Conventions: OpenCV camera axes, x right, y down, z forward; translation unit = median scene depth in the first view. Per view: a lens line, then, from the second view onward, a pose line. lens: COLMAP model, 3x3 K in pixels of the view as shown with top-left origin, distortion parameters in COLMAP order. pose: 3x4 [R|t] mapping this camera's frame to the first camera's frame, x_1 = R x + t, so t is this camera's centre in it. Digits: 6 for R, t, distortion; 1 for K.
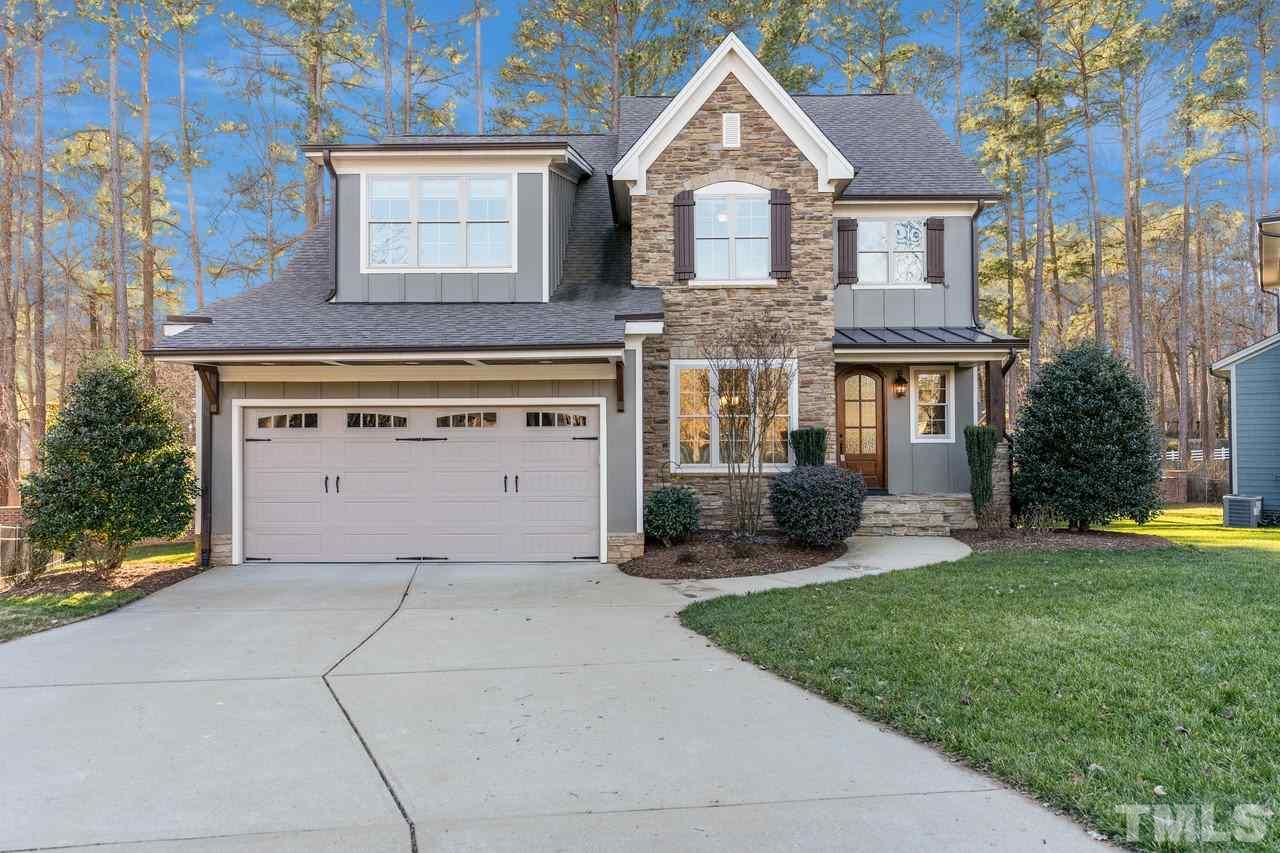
lens RADIAL K [[611.4, 0, 537.5], [0, 611.4, 420.2], [0, 0, 1]] dist [0.000502, 0.000058]
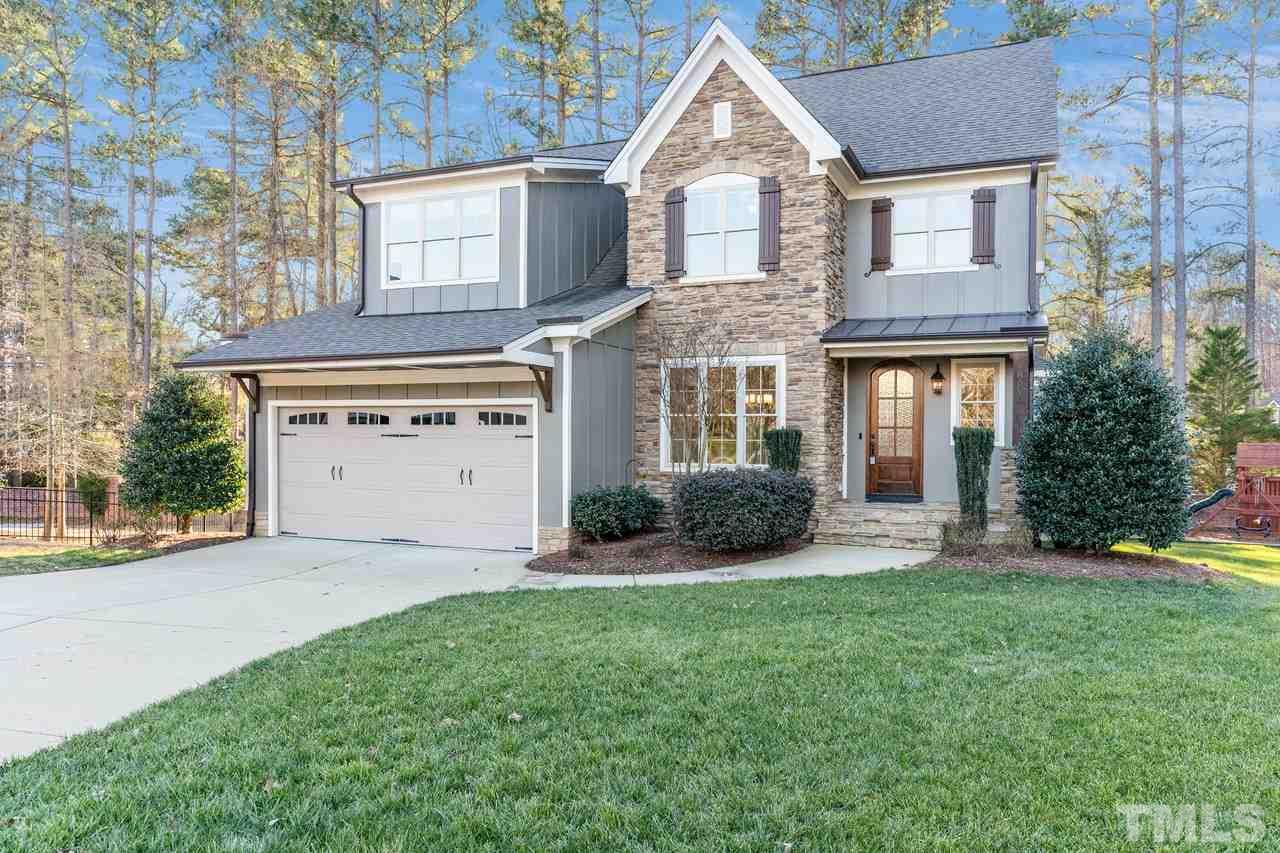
lens RADIAL K [[609.8, 0, 640.0], [0, 609.8, 426.5], [0, 0, 1]] dist [0.000425, 0.000268]
pose [[0.963125, 0.007561, -0.268947, 0.460949], [-0.003165, 0.999854, 0.016776, -0.004756], [0.269035, -0.015306, 0.963009, 0.027657]]
